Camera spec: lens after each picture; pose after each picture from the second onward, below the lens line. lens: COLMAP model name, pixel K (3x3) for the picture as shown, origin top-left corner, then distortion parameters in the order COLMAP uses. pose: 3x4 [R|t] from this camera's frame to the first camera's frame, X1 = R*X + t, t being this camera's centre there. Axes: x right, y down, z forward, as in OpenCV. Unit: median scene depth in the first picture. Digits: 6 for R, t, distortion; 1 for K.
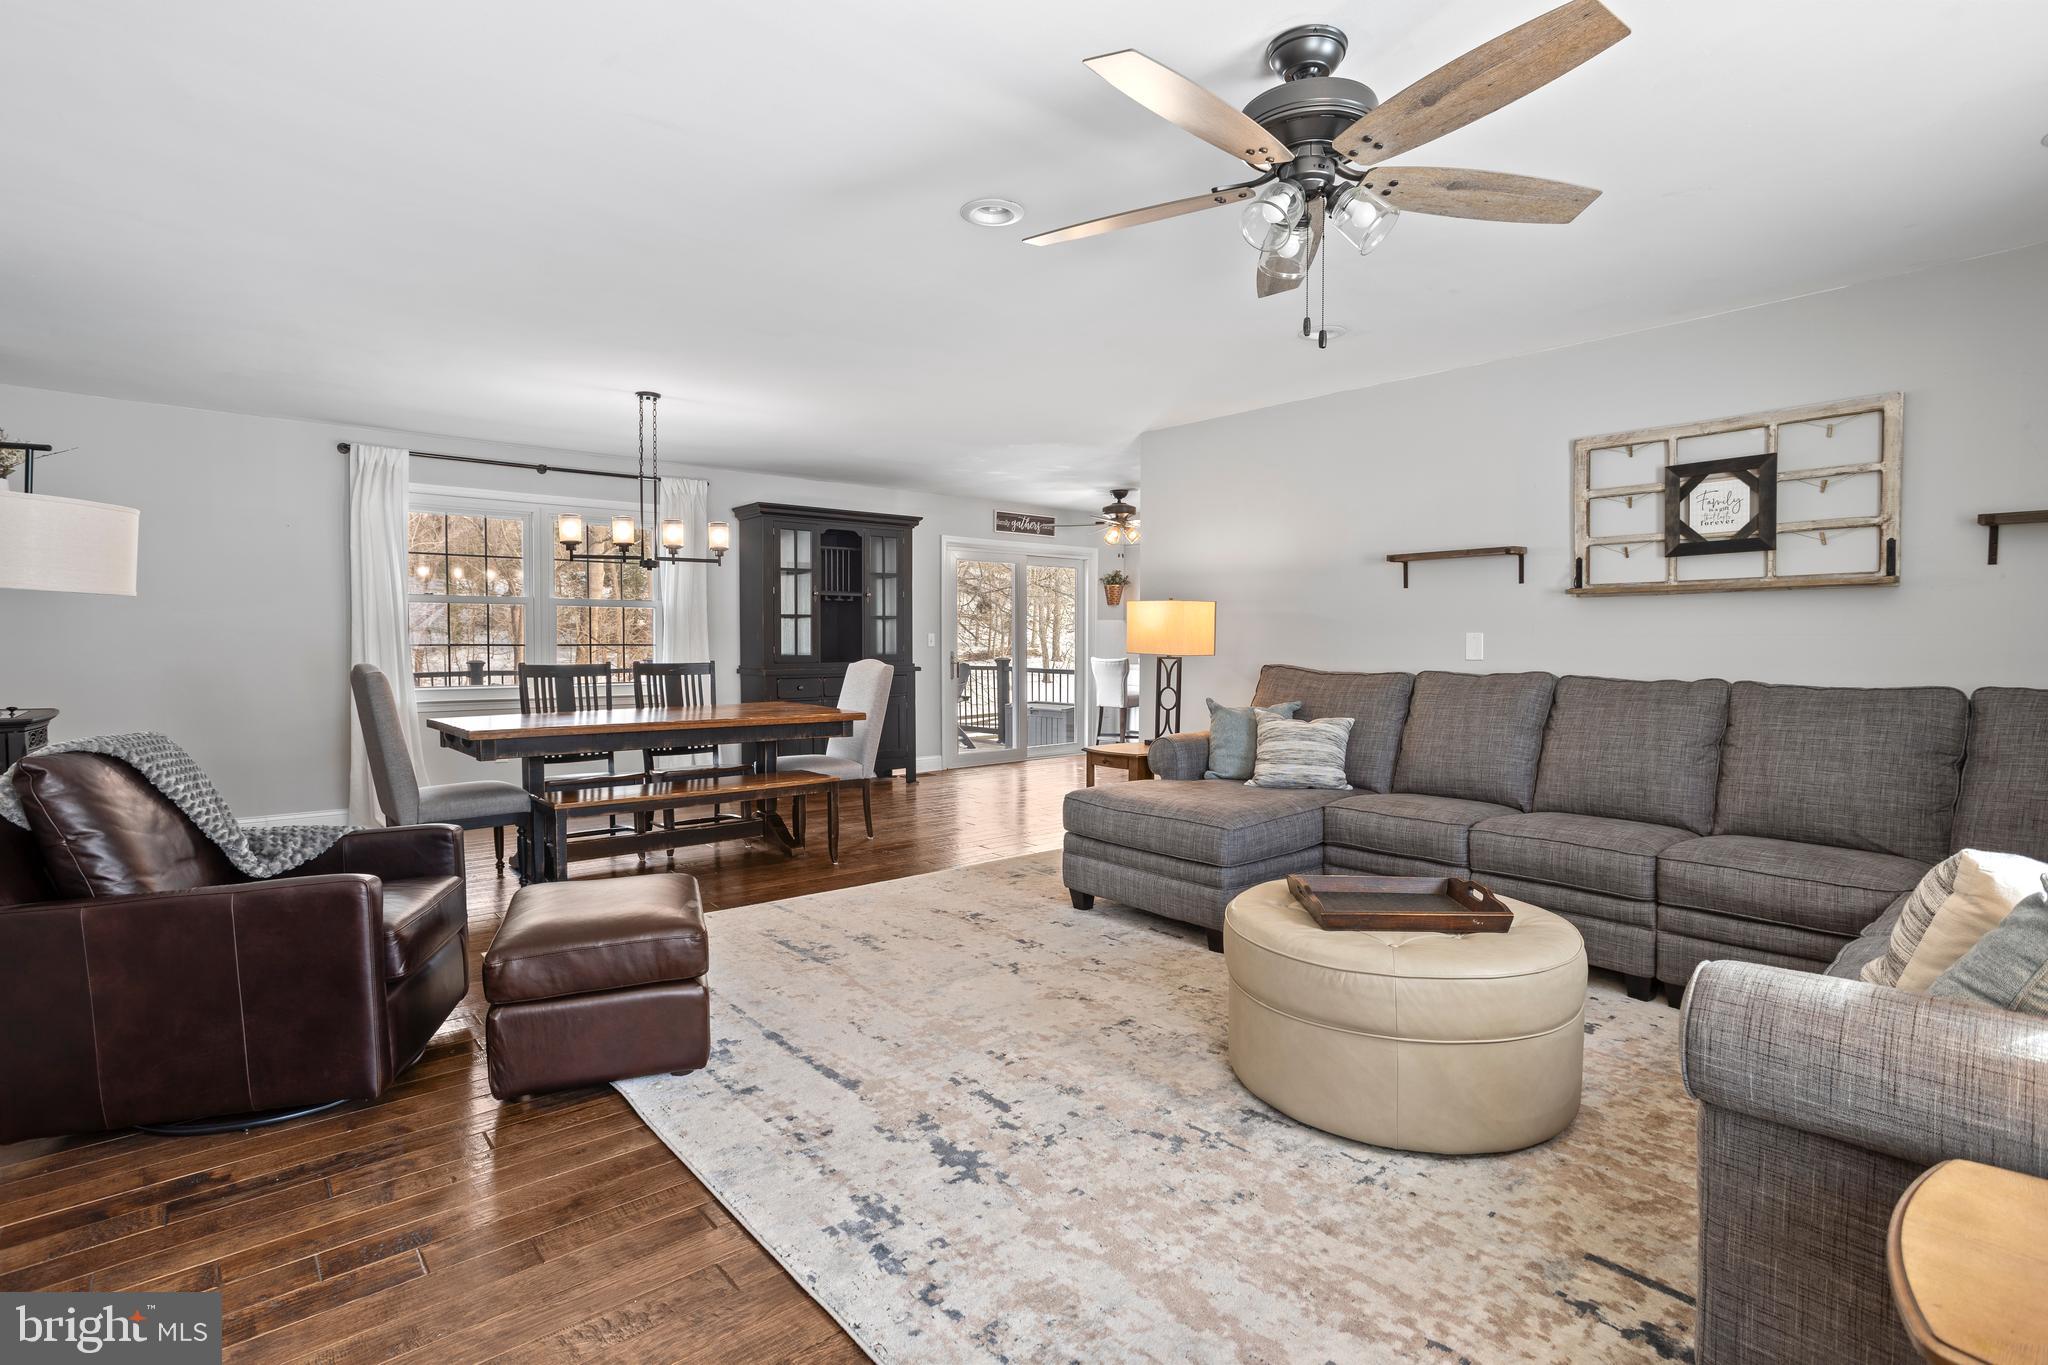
lens RADIAL K [[1003.7, 0, 1026.7], [0, 1003.7, 674.3], [0, 0, 1]] dist [-0.032361, 0.010260]
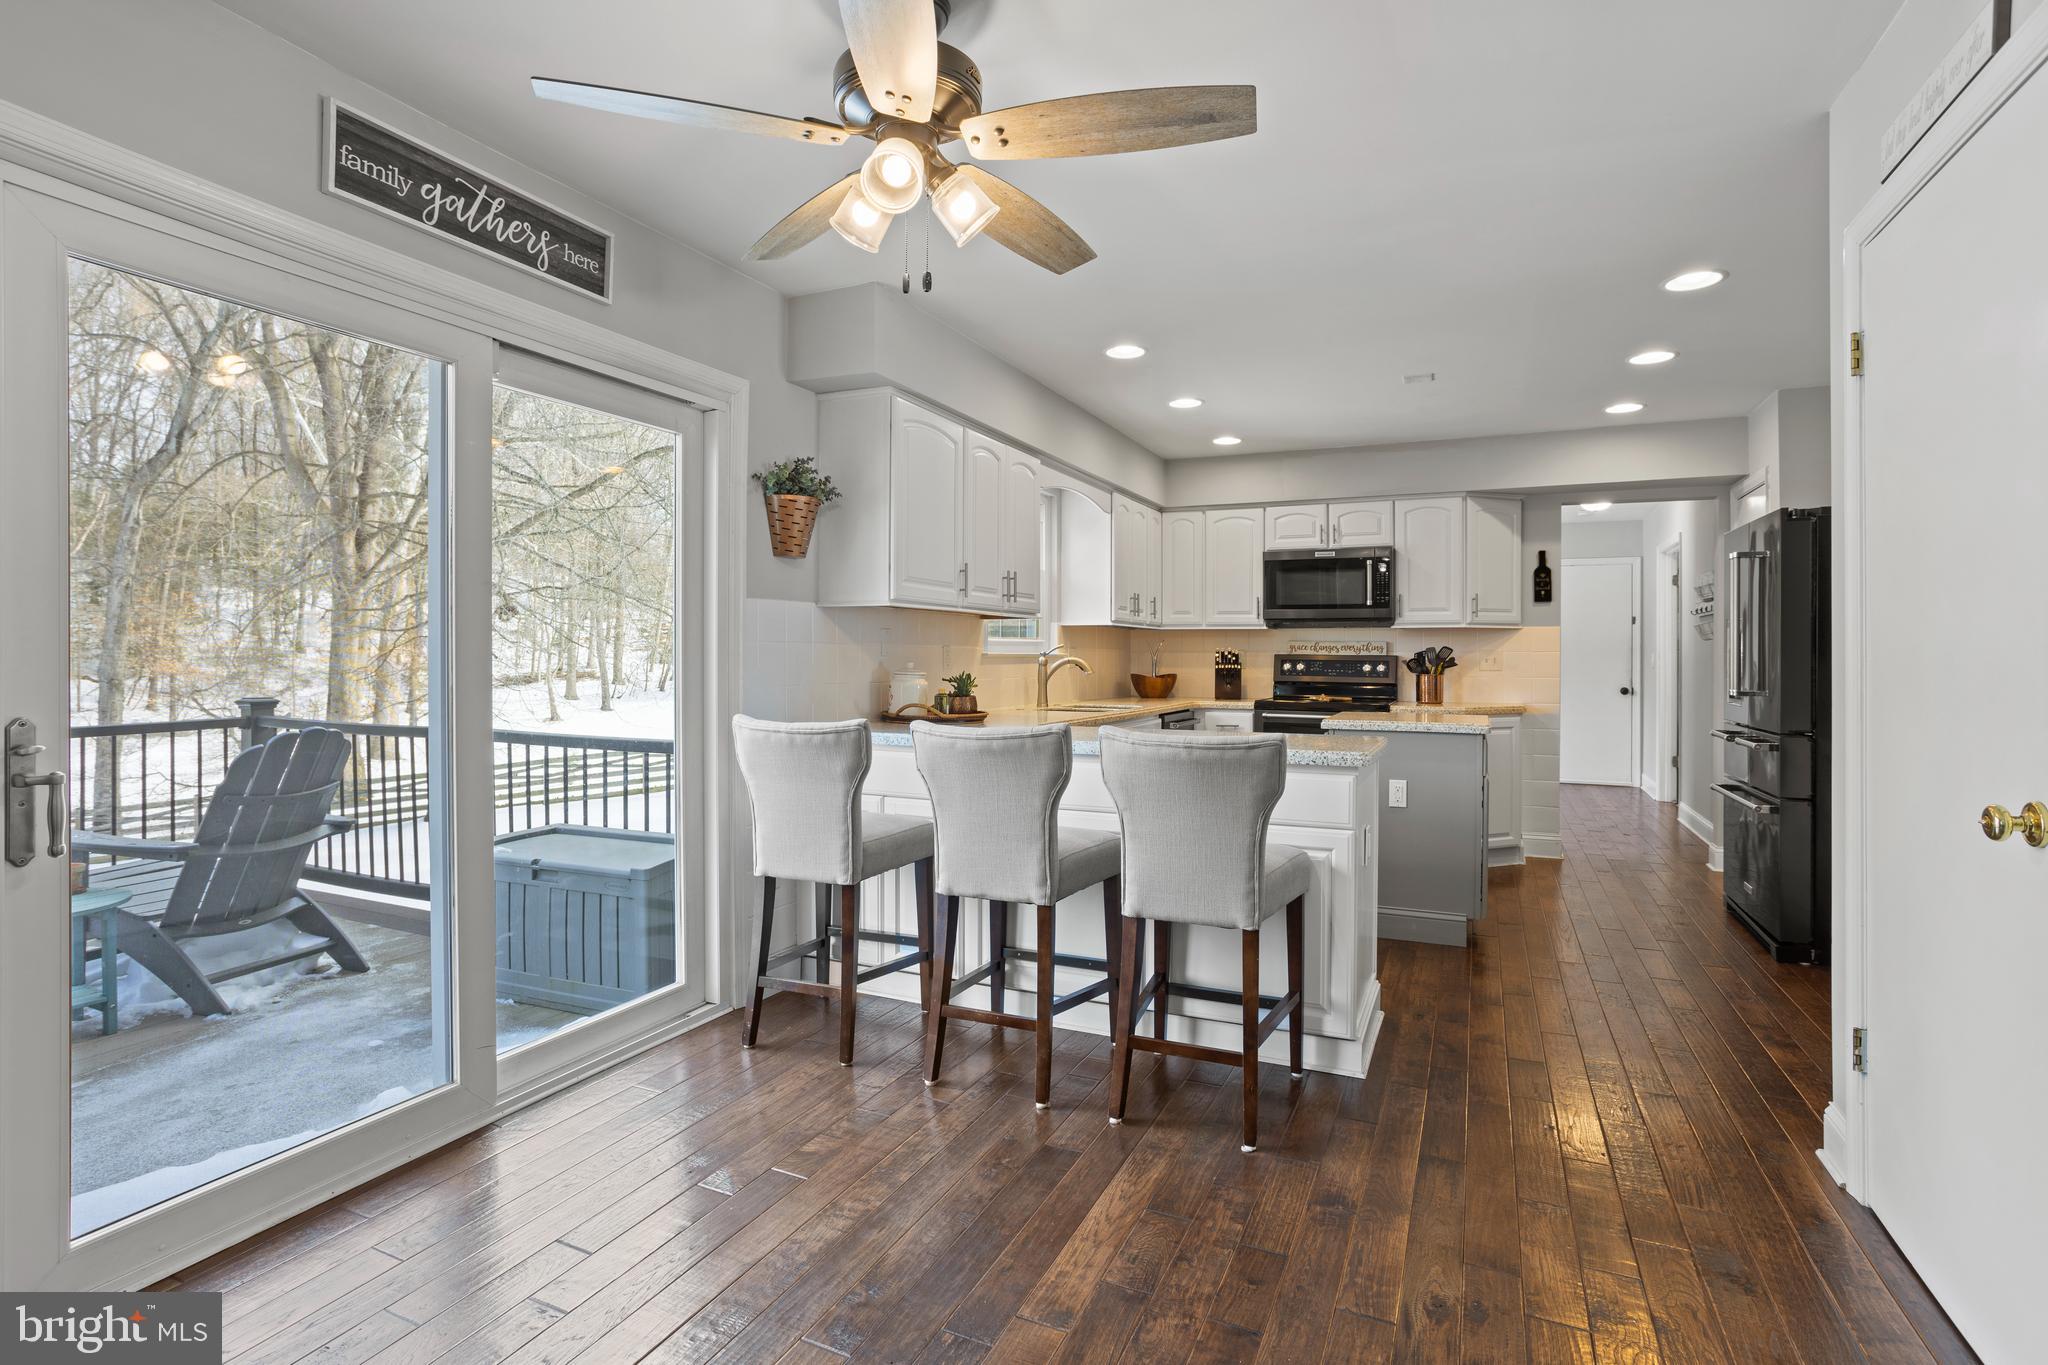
lens RADIAL K [[1003.7, 0, 1024.8], [0, 1003.7, 664.5], [0, 0, 1]] dist [-0.032361, 0.010260]
pose [[0.914786, 0.001920, 0.403935, 0.031181], [0.010437, 0.999543, -0.028387, -0.031919], [-0.403805, 0.030183, 0.914347, 0.960395]]
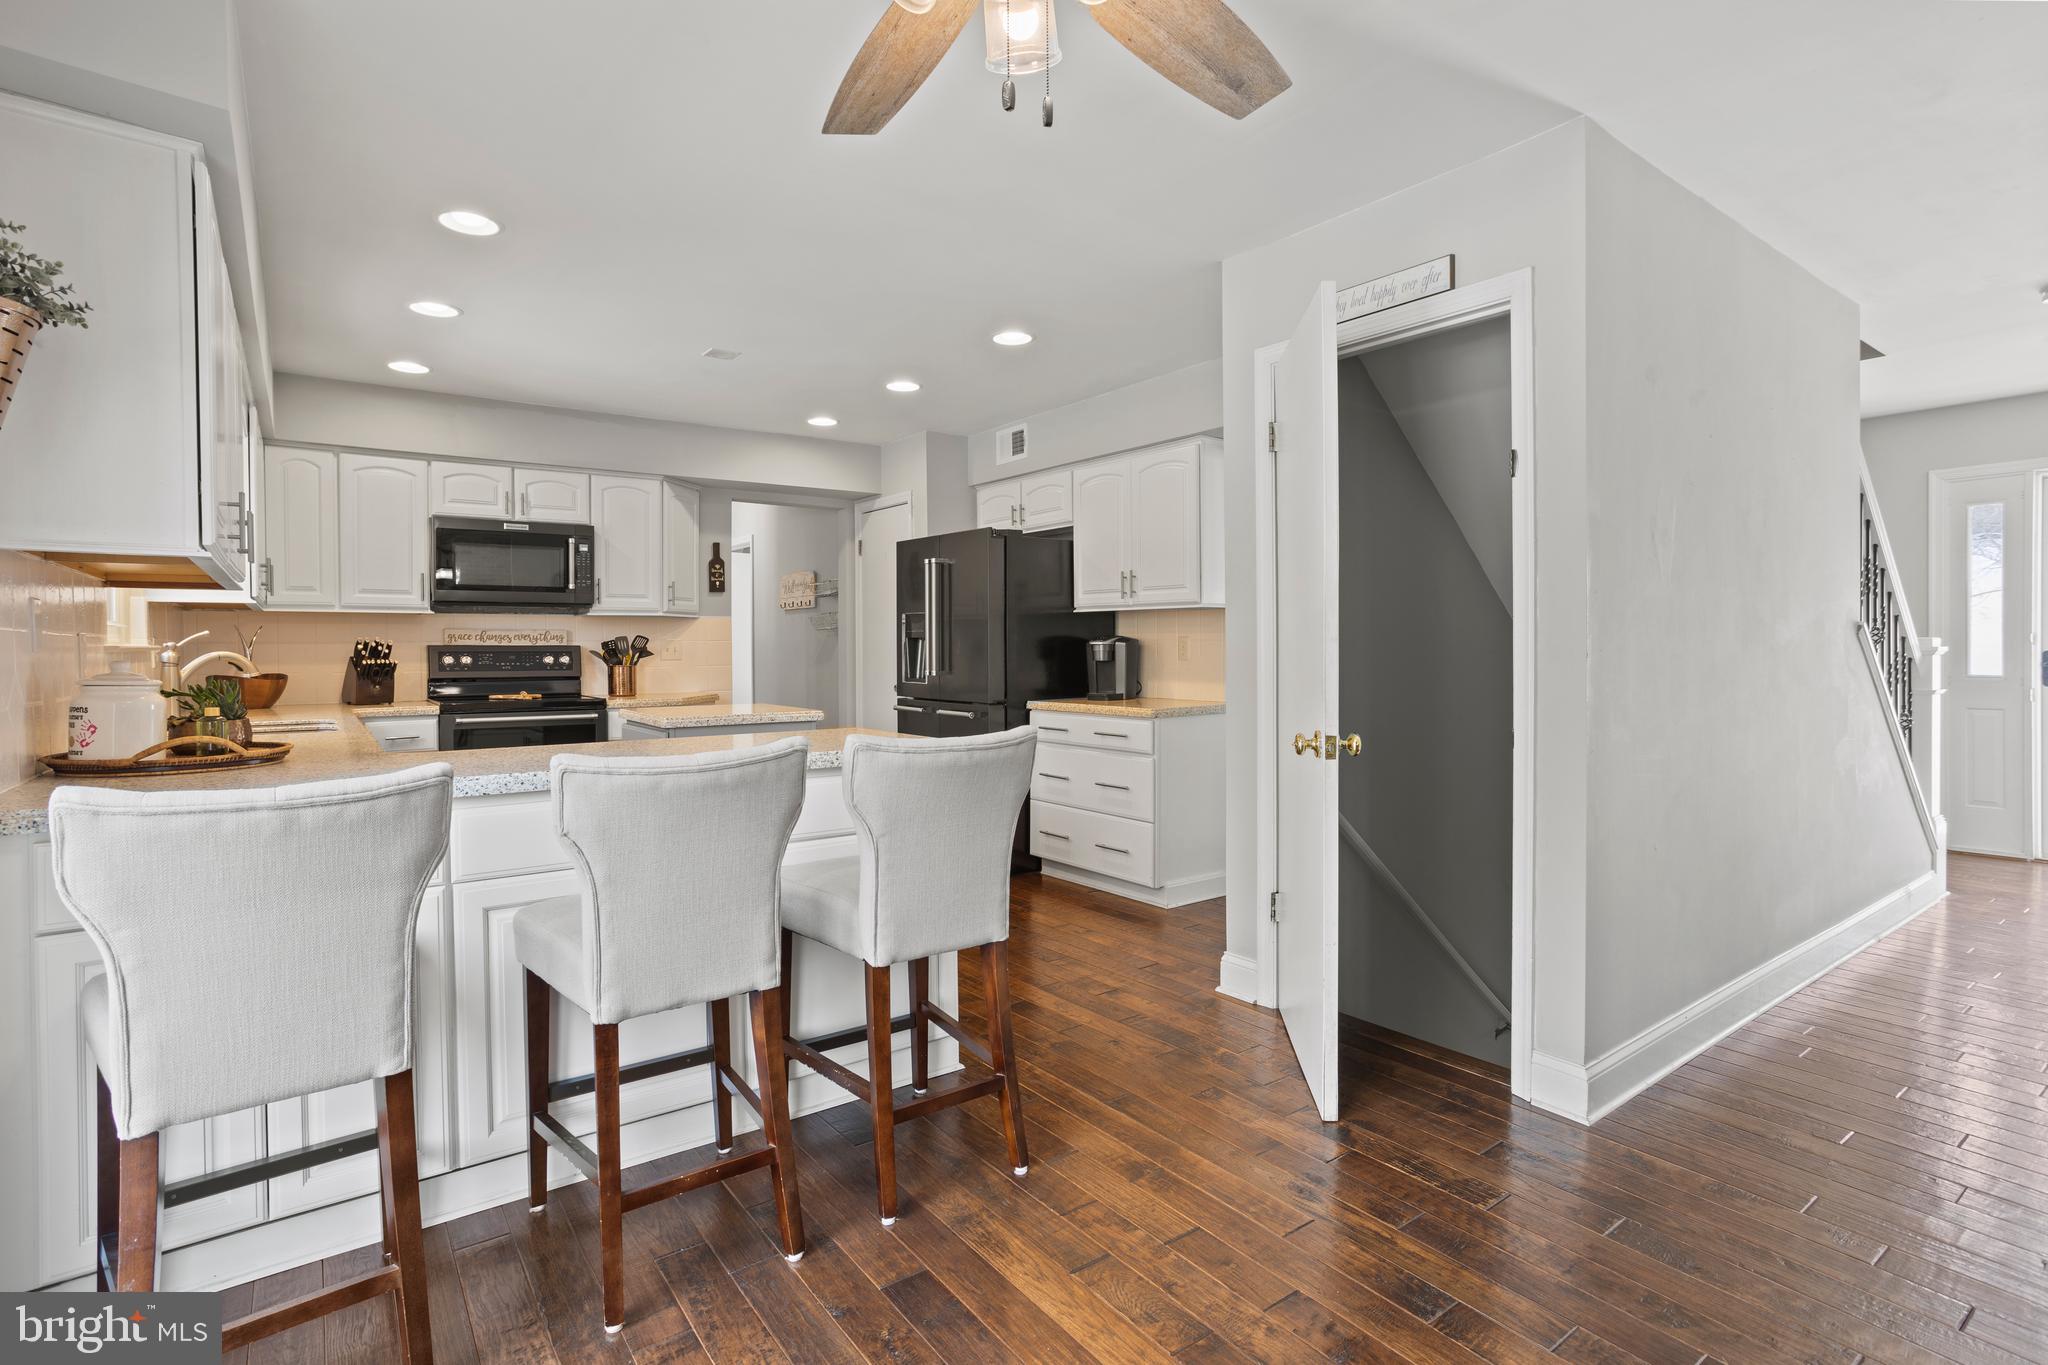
lens RADIAL K [[1003.7, 0, 1013.0], [0, 1003.7, 664.5], [0, 0, 1]] dist [-0.032361, 0.010260]
pose [[0.091267, -0.019165, 0.995642, -0.073763], [0.046013, 0.998828, 0.015008, -0.041794], [-0.994763, 0.044443, 0.092042, 1.206927]]
